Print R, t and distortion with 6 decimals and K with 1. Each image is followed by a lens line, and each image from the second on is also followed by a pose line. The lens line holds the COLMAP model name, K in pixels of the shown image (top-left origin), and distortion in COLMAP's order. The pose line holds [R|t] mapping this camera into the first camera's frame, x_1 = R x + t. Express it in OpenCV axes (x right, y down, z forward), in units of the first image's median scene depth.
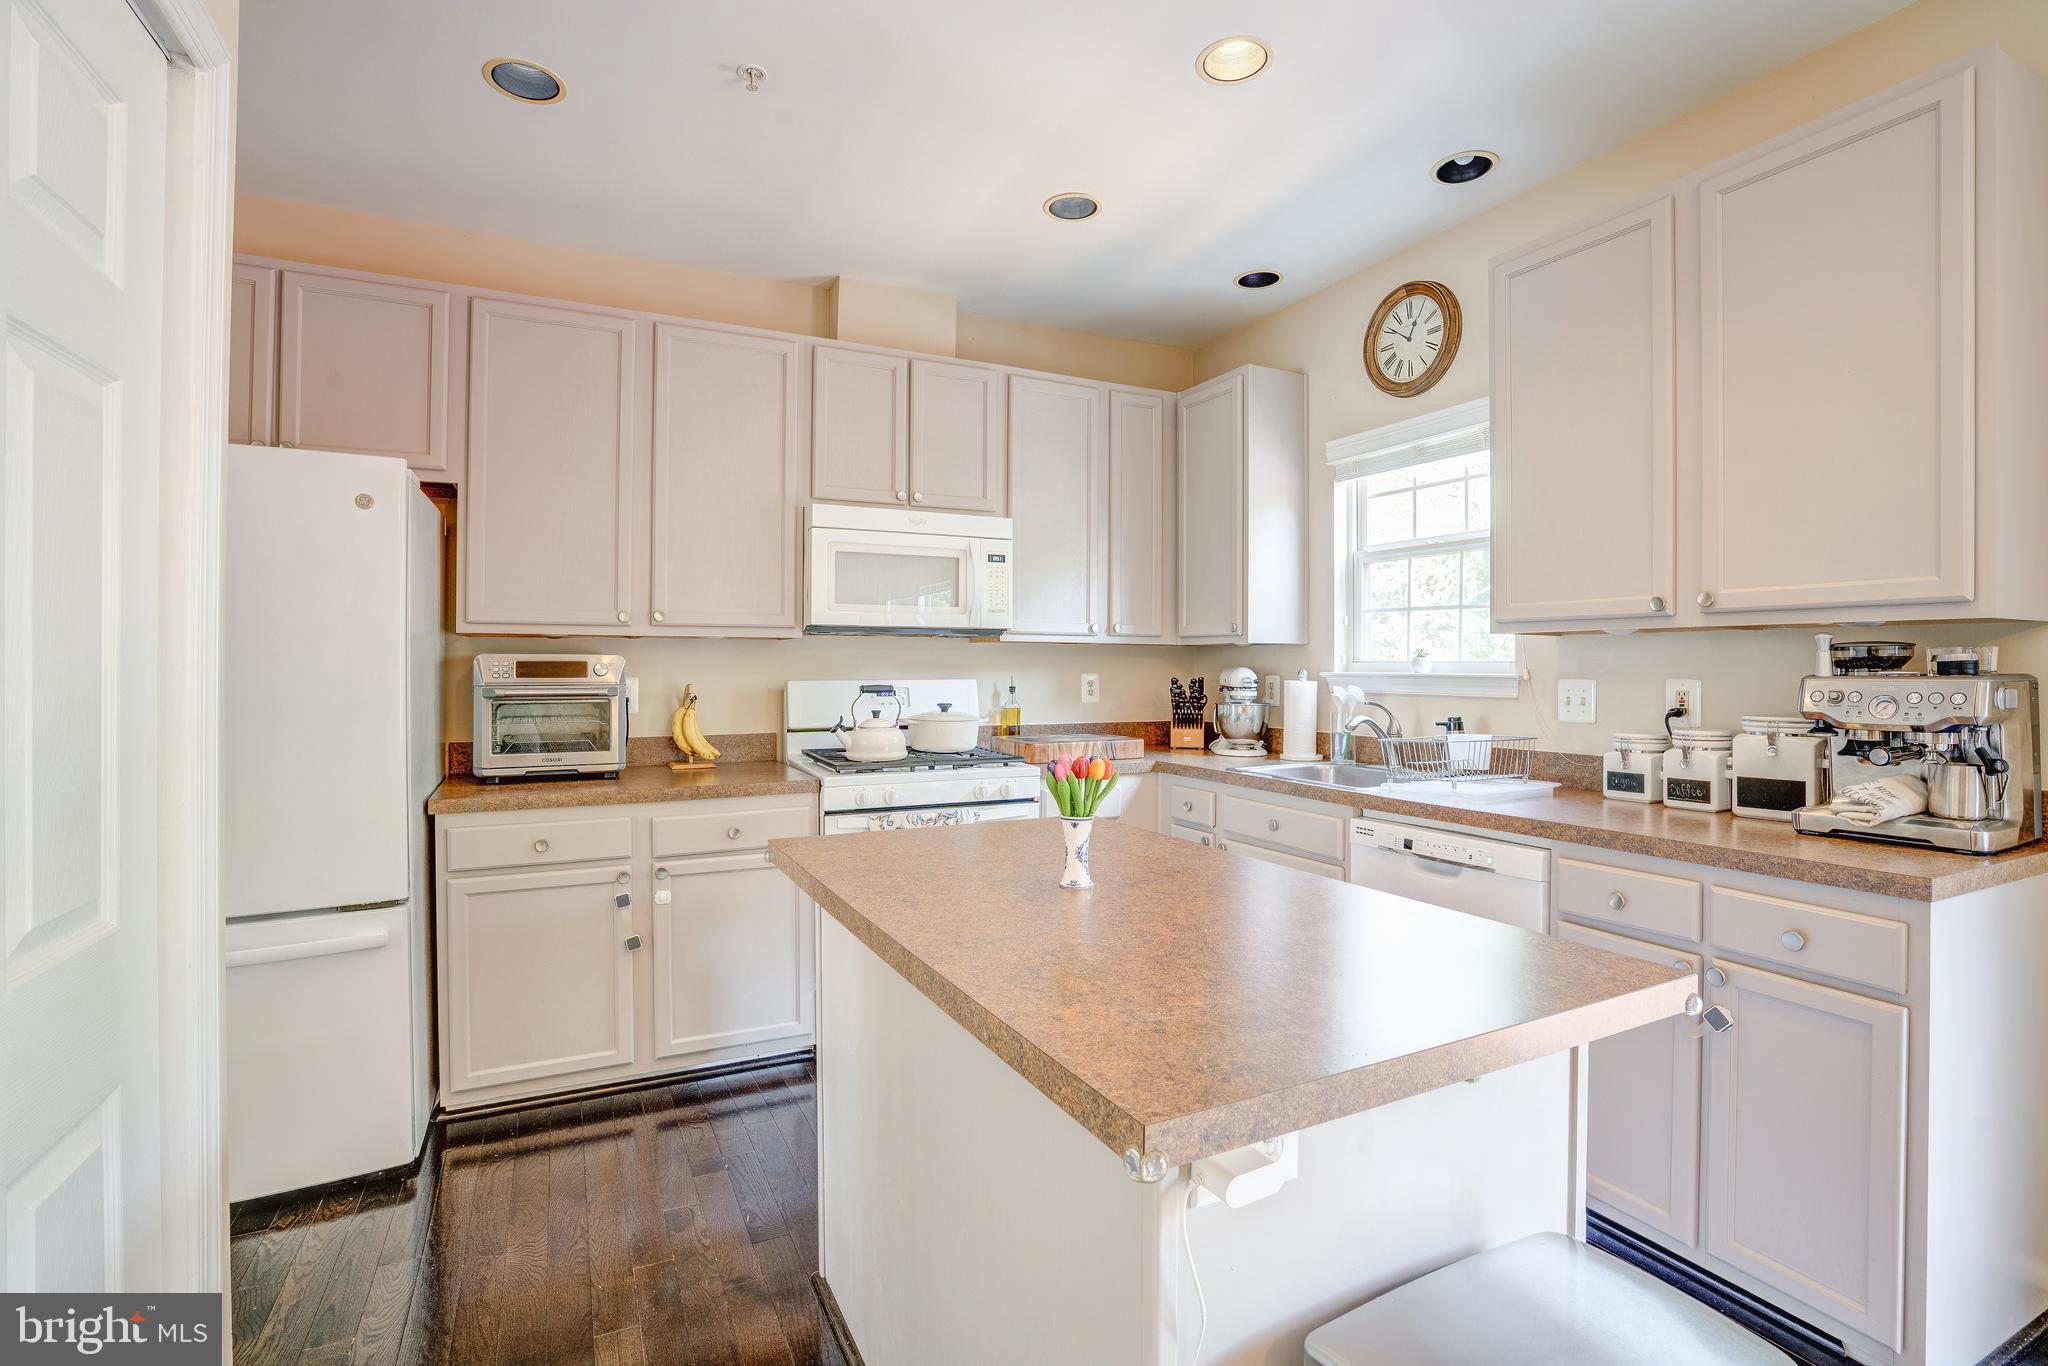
lens RADIAL K [[941.3, 0, 1021.9], [0, 941.3, 668.2], [0, 0, 1]] dist [-0.043743, 0.007963]
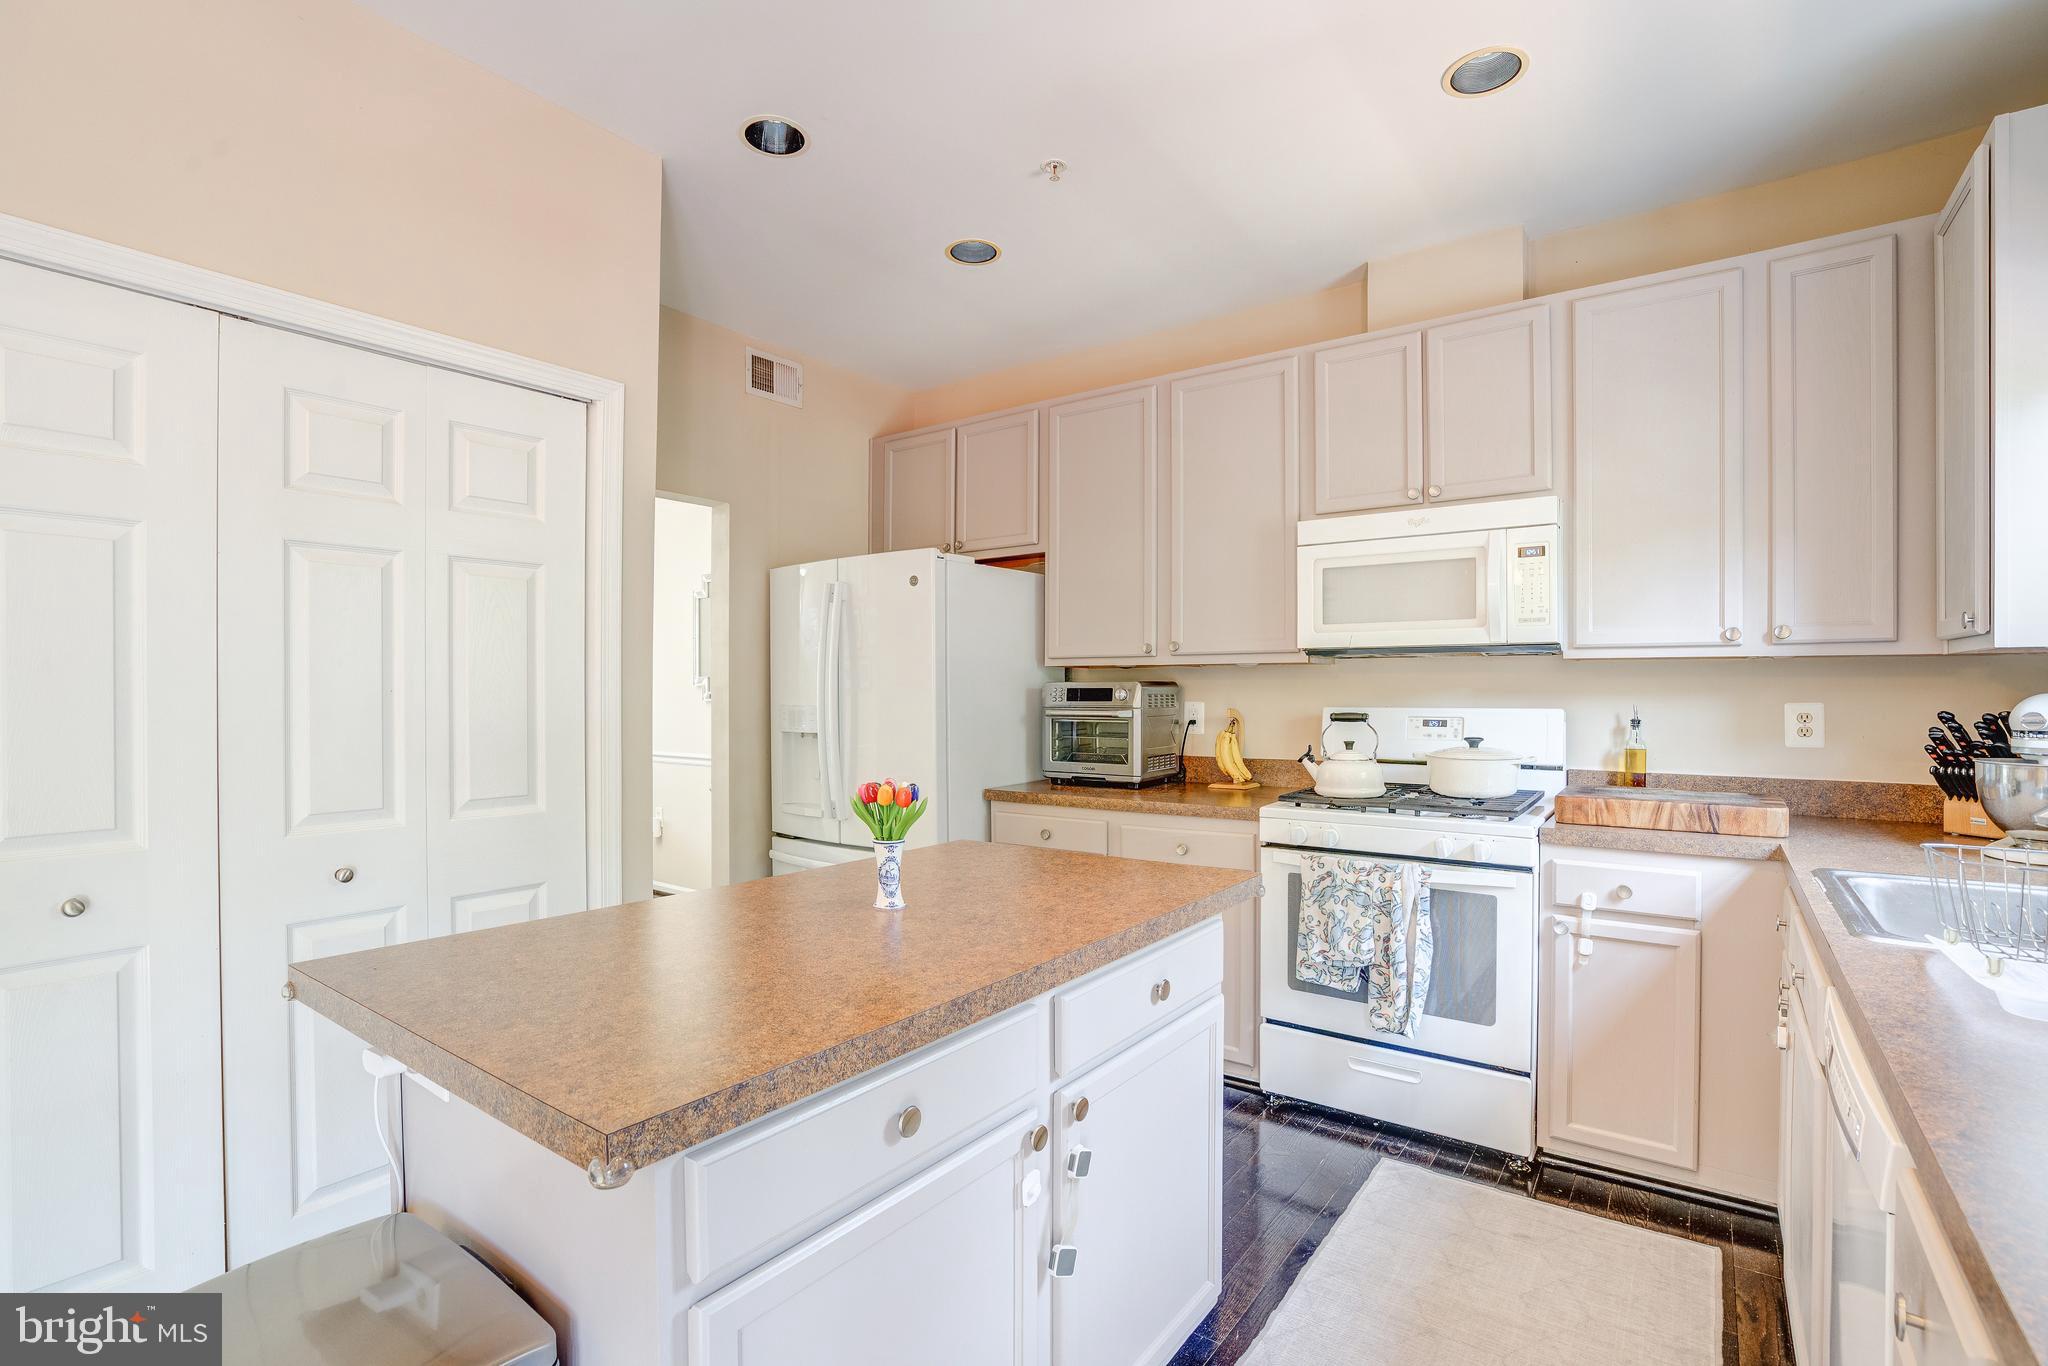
lens RADIAL K [[941.3, 0, 1020.9], [0, 941.3, 694.5], [0, 0, 1]] dist [-0.043743, 0.007963]
pose [[0.471650, 0.002197, -0.881783, 0.451895], [-0.000486, 0.999997, 0.002232, -0.001326], [0.881785, -0.000624, 0.471650, 0.280648]]
